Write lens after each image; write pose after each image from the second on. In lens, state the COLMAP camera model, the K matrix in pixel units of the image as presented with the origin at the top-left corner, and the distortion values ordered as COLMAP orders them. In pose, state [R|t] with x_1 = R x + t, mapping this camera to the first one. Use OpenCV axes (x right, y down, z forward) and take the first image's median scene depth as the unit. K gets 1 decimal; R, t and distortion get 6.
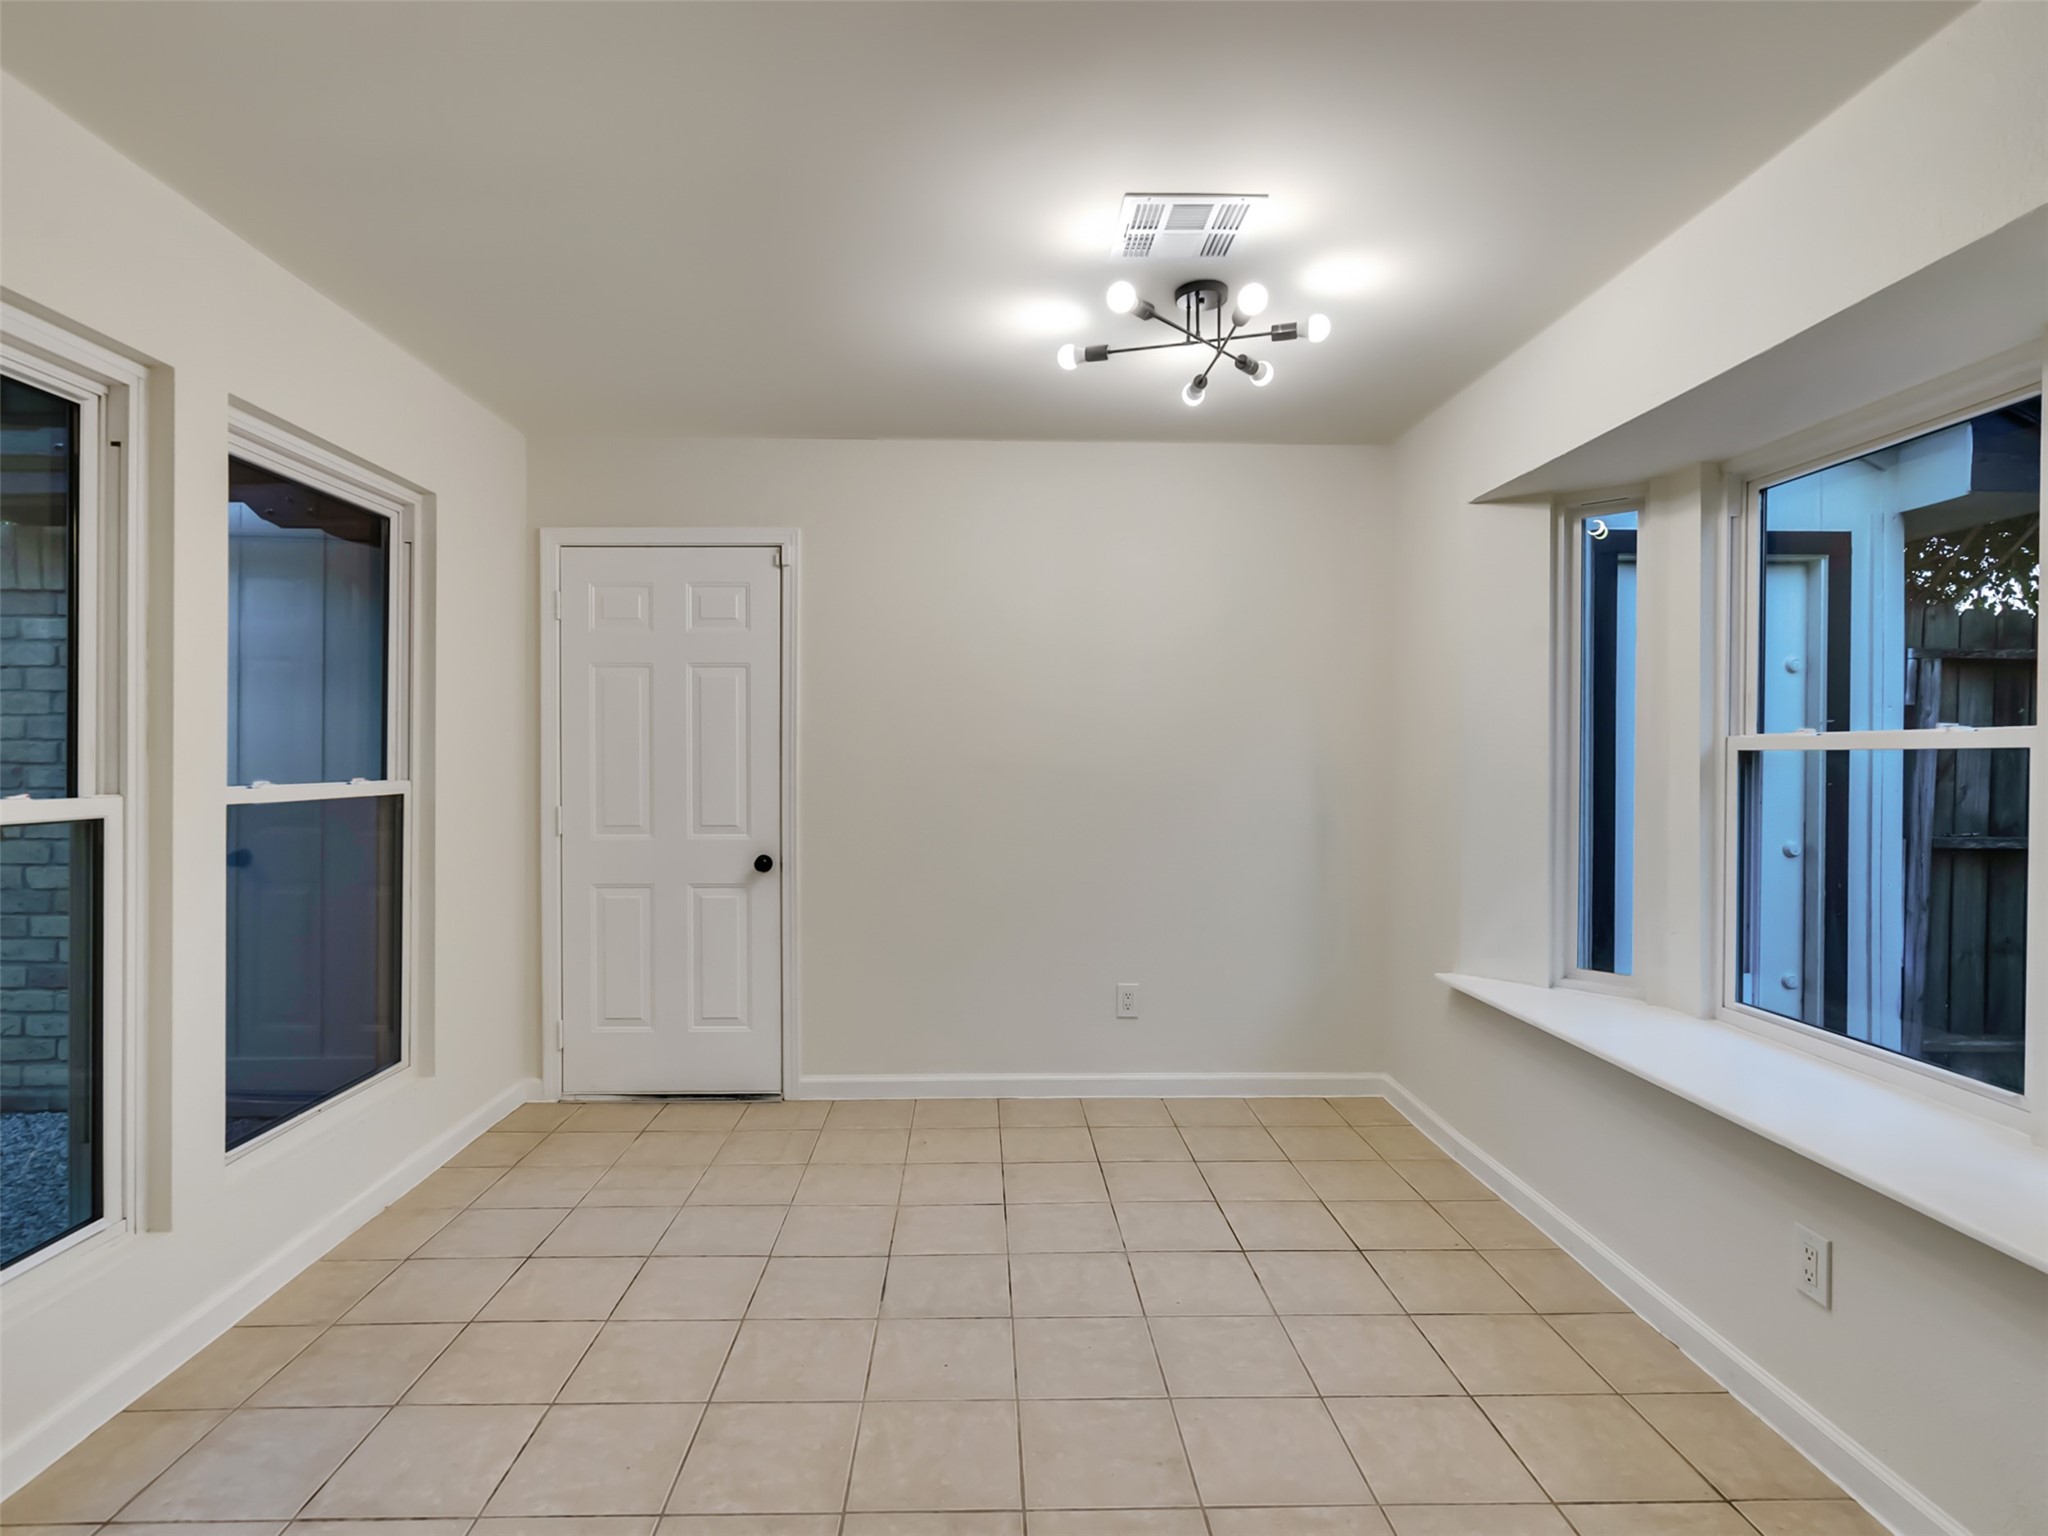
lens RADIAL K [[1047.7, 0, 995.4], [0, 1047.7, 771.6], [0, 0, 1]] dist [-0.008164, 0.004649]
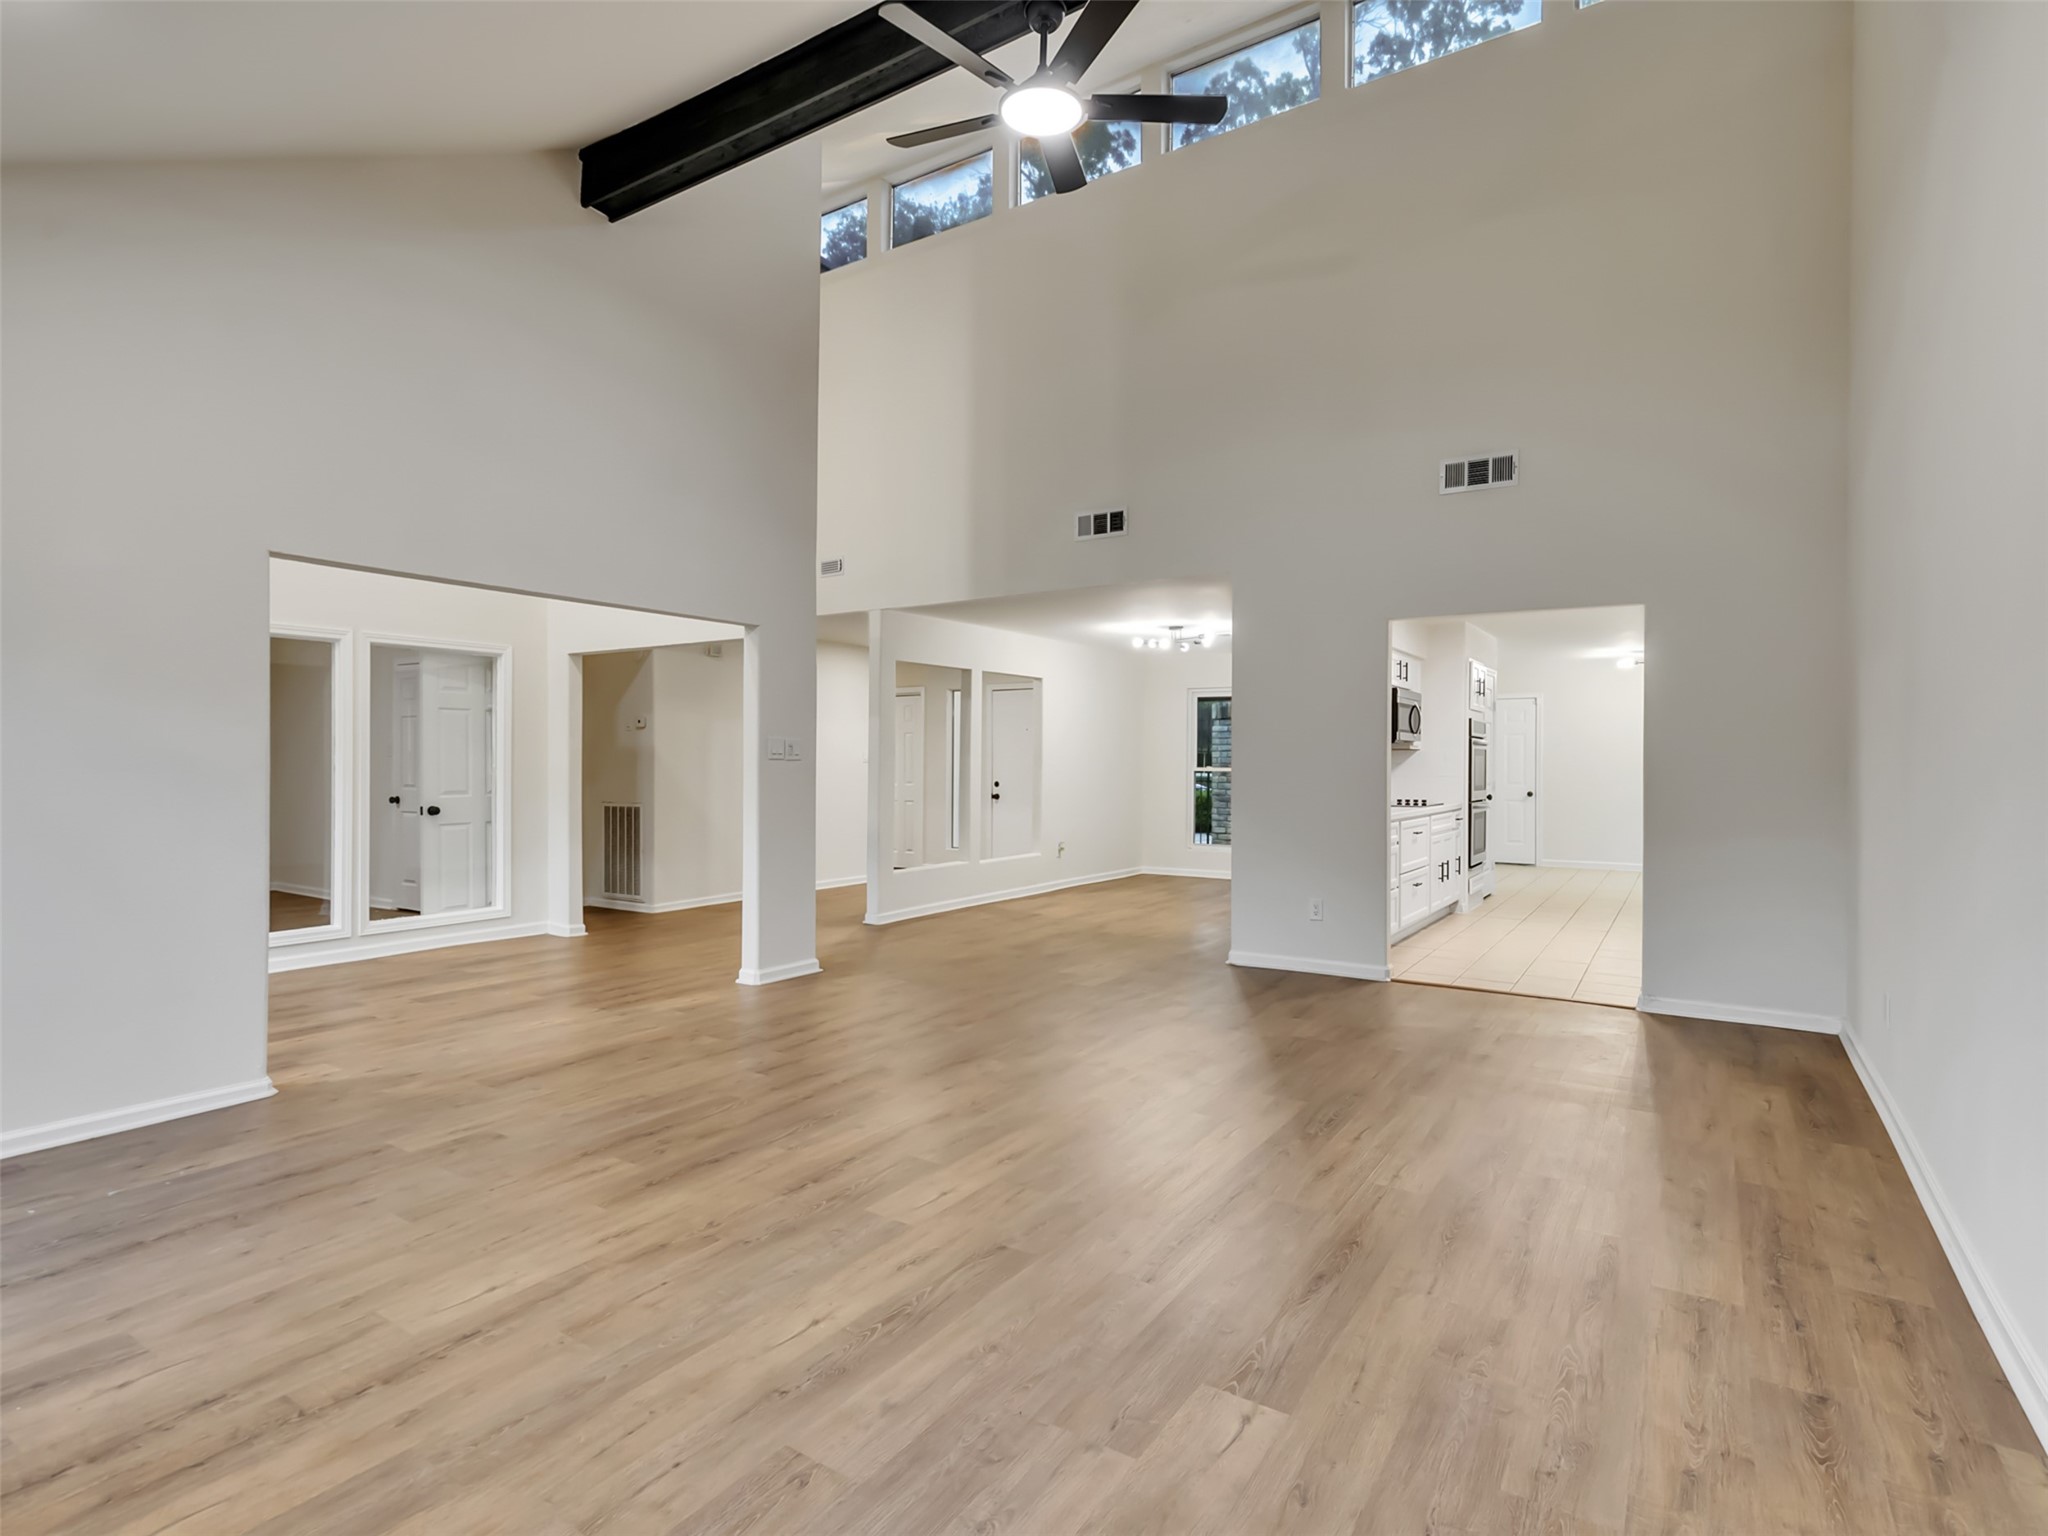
lens RADIAL K [[1047.7, 0, 1009.1], [0, 1047.7, 770.8], [0, 0, 1]] dist [-0.008164, 0.004649]
pose [[0.816389, 0.005853, -0.577472, 0.345293], [-0.007809, 0.999969, -0.000905, 0.029275], [0.577449, 0.005249, 0.816410, -2.667711]]
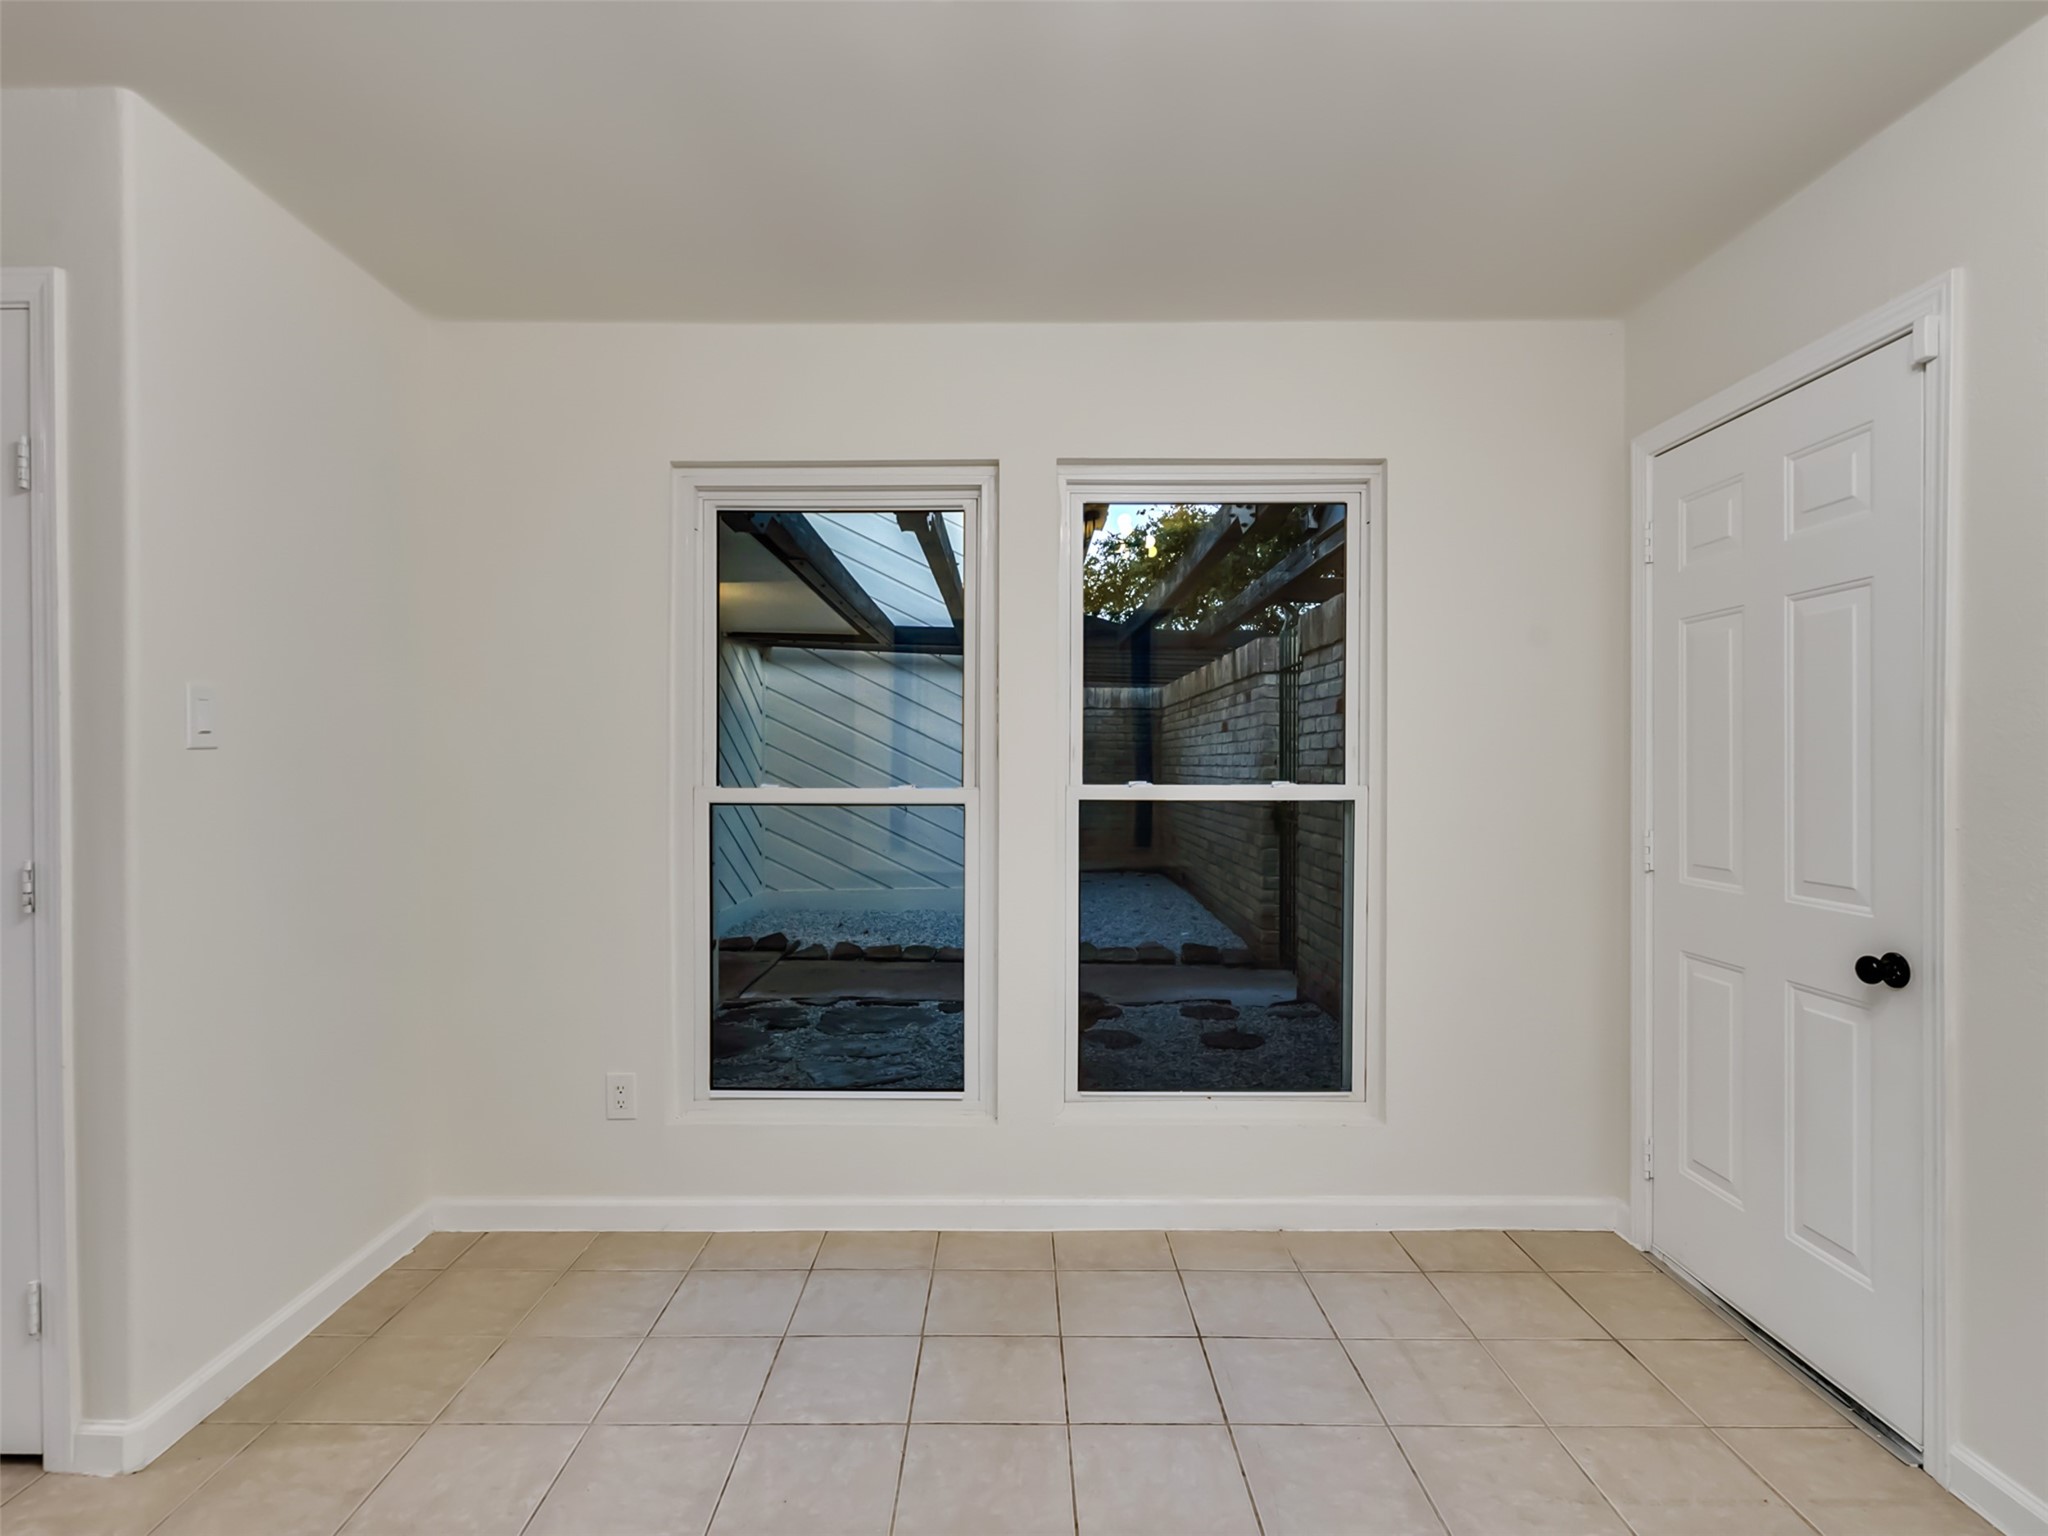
lens RADIAL K [[1047.7, 0, 1013.8], [0, 1047.7, 770.9], [0, 0, 1]] dist [-0.008164, 0.004649]
pose [[-0.020448, 0.006529, -0.999770, 0.289869], [-0.013567, 0.999885, 0.006807, -0.005255], [0.999699, 0.013703, -0.020357, 0.594371]]
